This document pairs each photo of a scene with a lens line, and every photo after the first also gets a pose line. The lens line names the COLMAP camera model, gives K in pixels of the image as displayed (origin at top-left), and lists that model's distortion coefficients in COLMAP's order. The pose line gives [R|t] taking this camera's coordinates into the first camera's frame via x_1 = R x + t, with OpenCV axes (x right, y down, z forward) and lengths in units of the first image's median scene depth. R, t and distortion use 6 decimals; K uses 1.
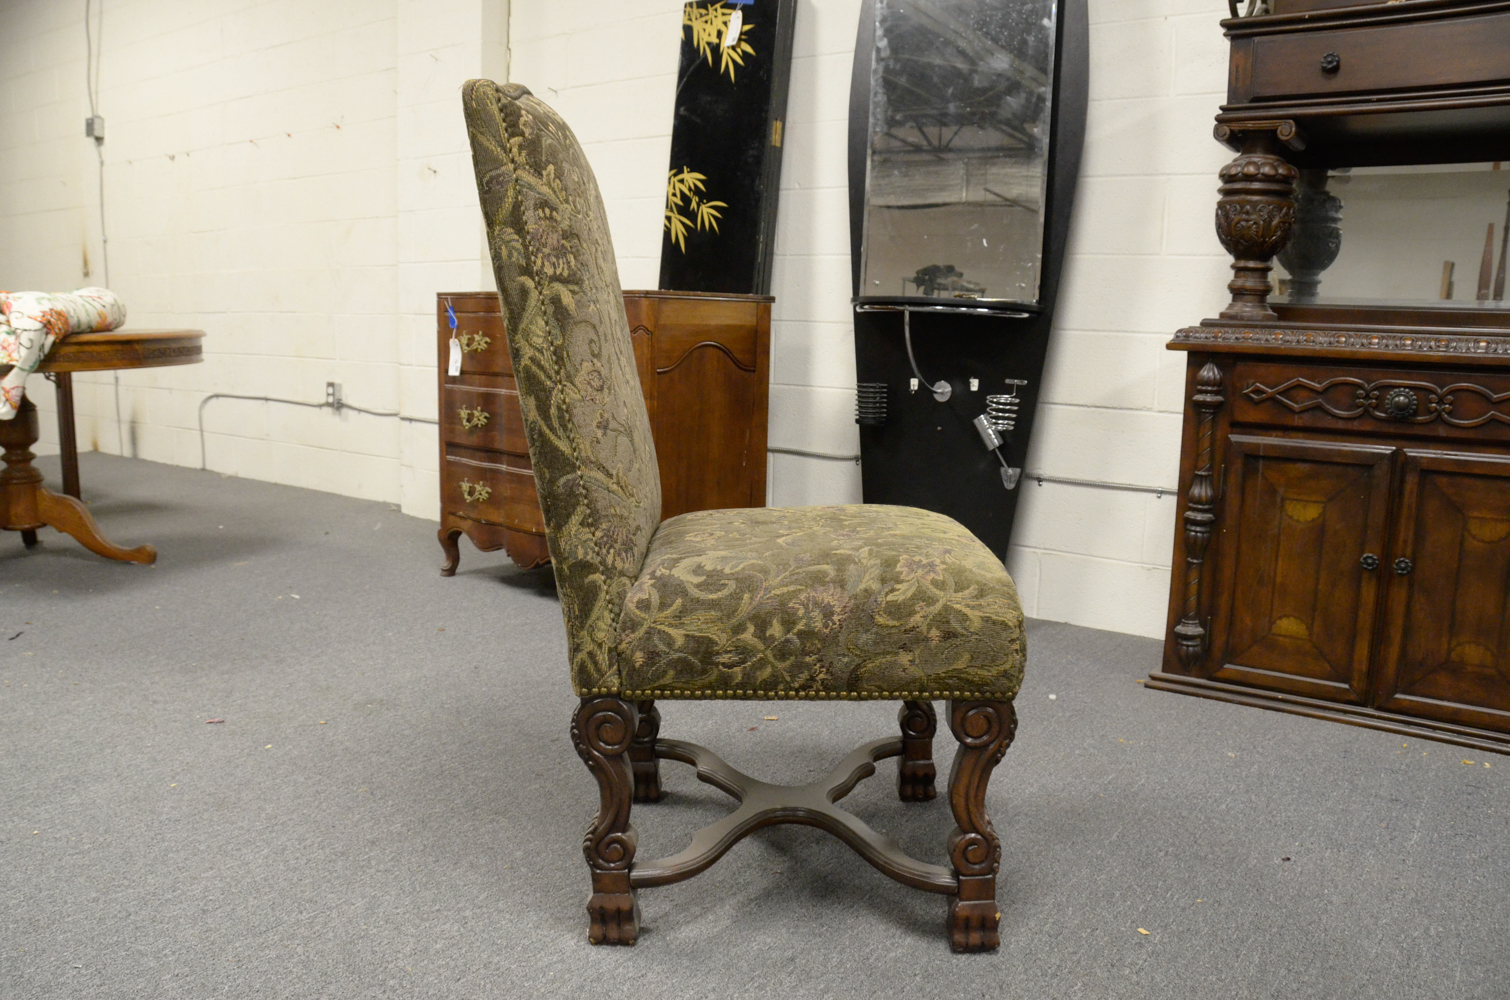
lens RADIAL K [[1167.5, 0, 748.8], [0, 1167.5, 528.4], [0, 0, 1]] dist [-0.163299, 0.115764]
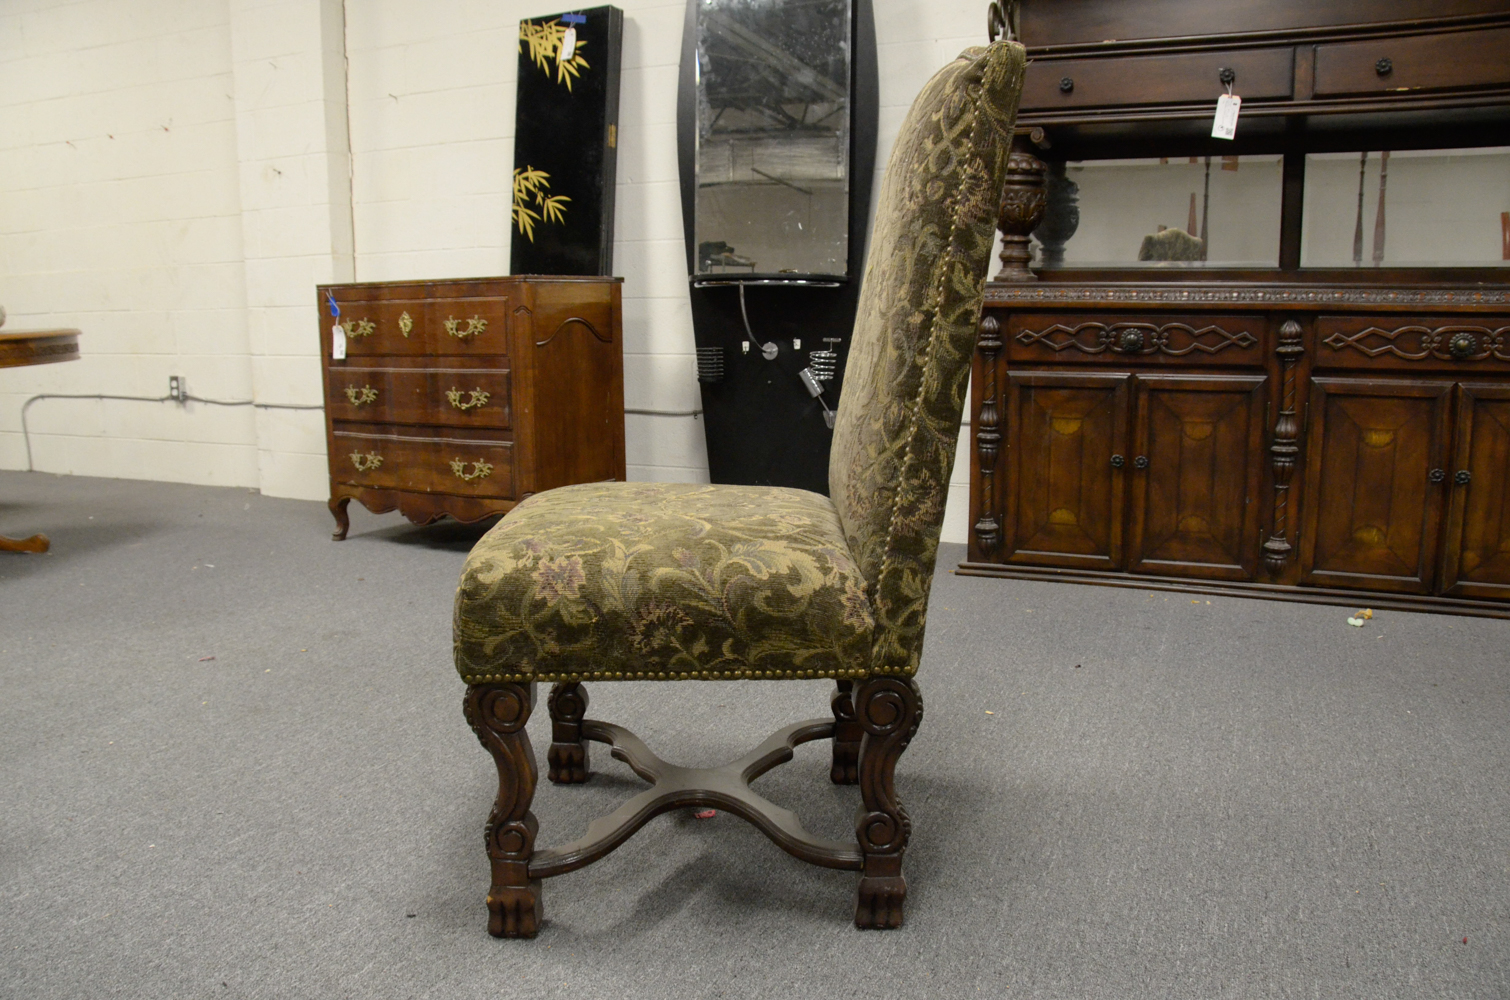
lens RADIAL K [[1167.5, 0, 748.8], [0, 1167.5, 528.4], [0, 0, 1]] dist [-0.163299, 0.115764]
pose [[0.977736, -0.072343, 0.196974, -0.106094], [0.068689, 0.997317, 0.025330, 0.033125], [-0.198278, -0.011236, 0.980081, -0.178453]]
